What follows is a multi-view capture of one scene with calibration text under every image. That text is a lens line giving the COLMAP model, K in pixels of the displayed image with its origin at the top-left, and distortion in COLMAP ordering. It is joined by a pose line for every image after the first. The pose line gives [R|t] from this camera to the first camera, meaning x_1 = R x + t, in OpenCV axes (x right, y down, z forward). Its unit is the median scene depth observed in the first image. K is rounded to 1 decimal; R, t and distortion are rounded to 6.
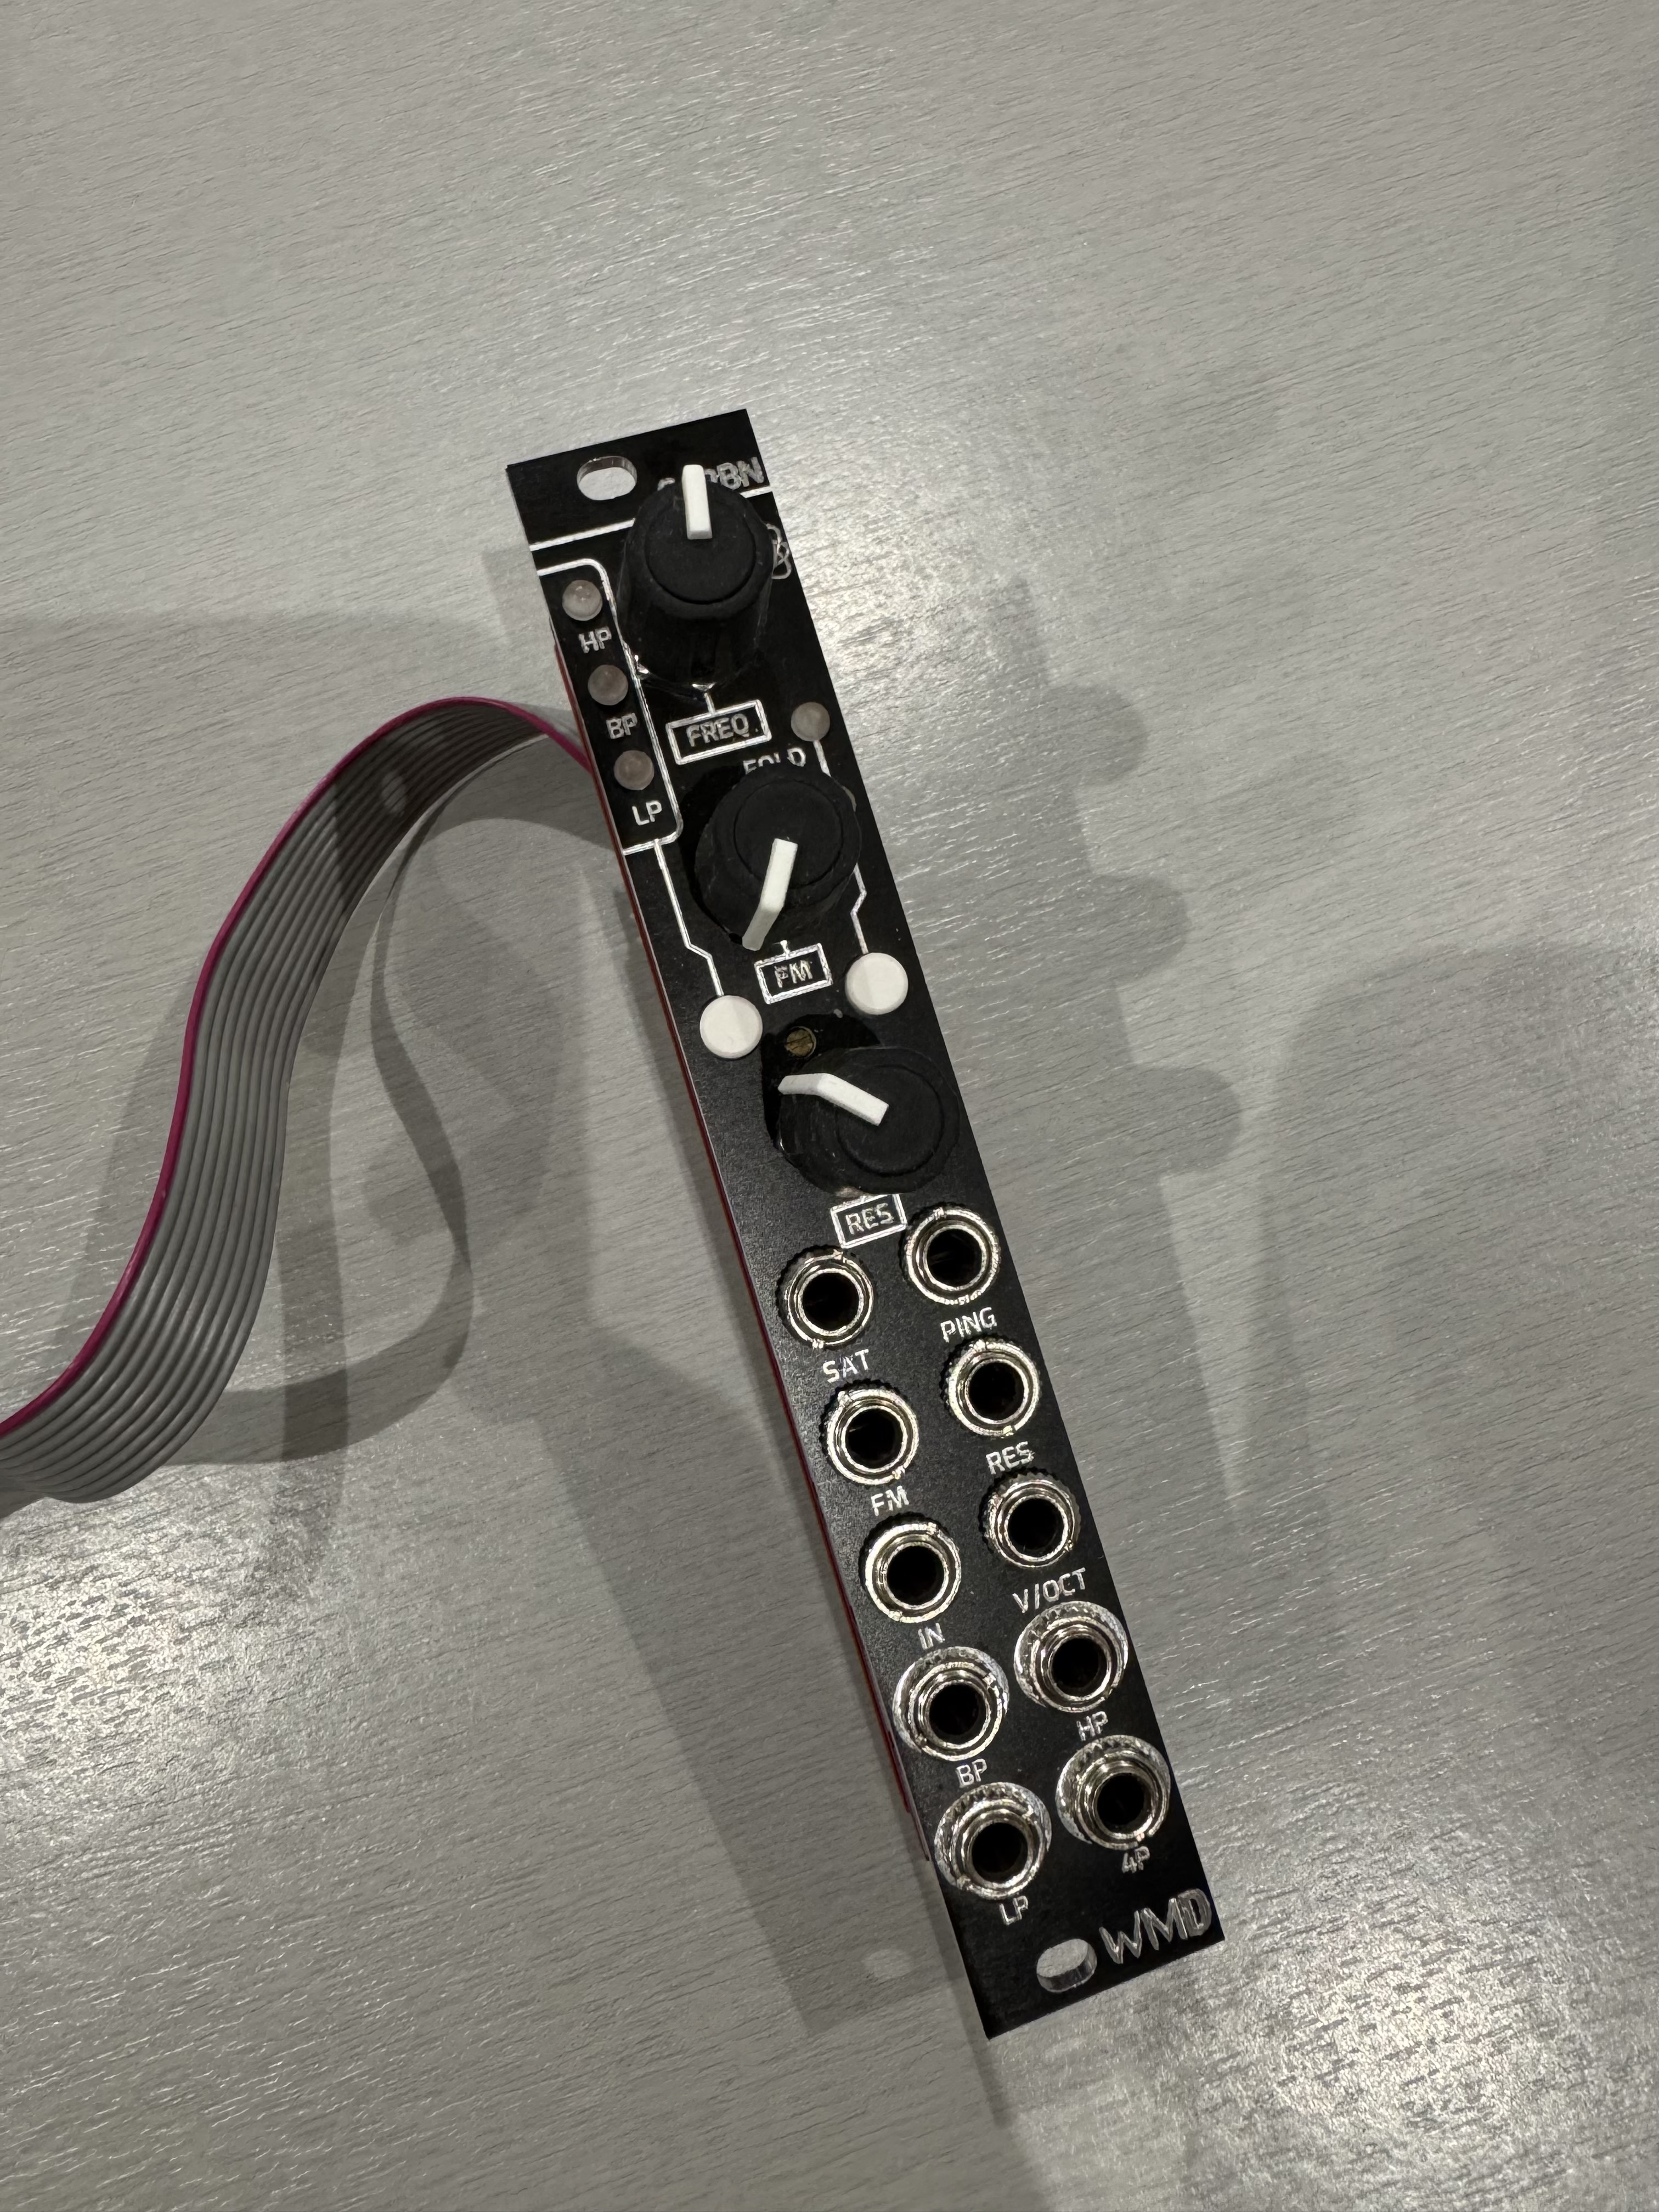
lens RADIAL K [[1567.5, 0, 830.2], [0, 1567.5, 993.9], [0, 0, 1]] dist [-0.008797, -0.000461]
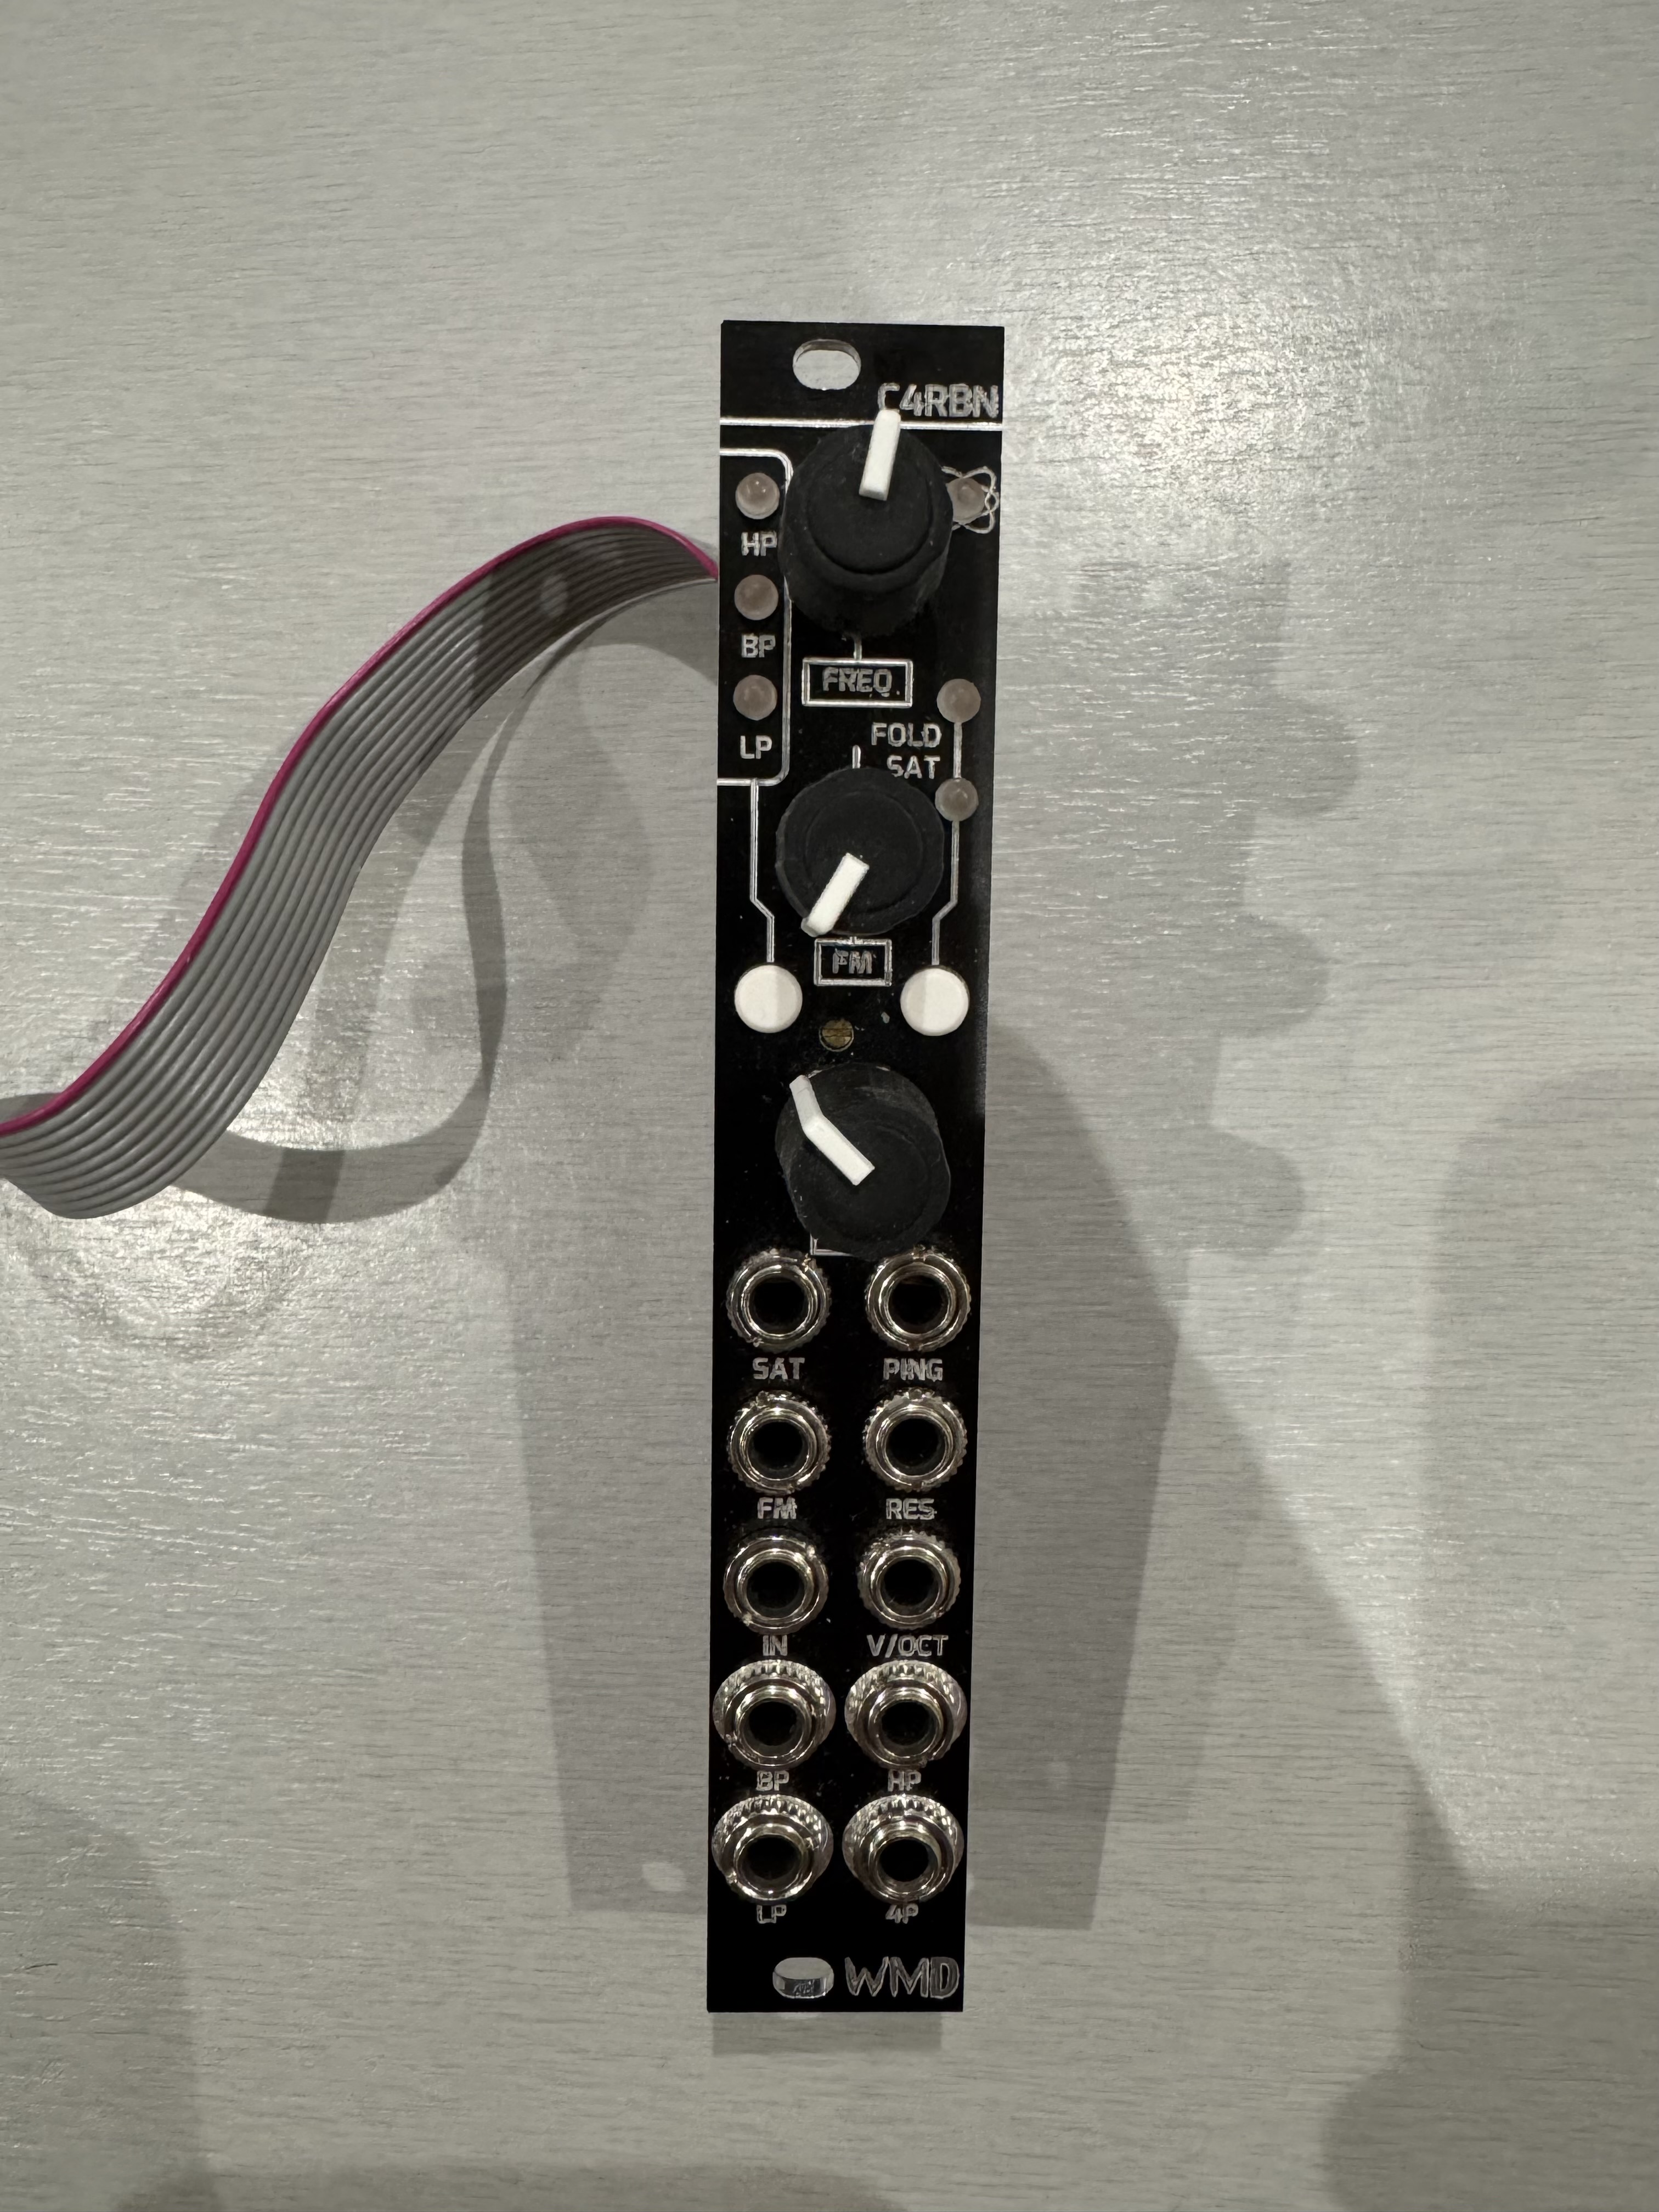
lens RADIAL K [[1567.5, 0, 830.2], [0, 1567.5, 993.9], [0, 0, 1]] dist [-0.008797, -0.000461]
pose [[0.942800, 0.319957, -0.093567, 0.055987], [-0.302044, 0.938666, 0.166360, -0.144372], [0.141056, -0.128583, 0.981616, 0.087433]]
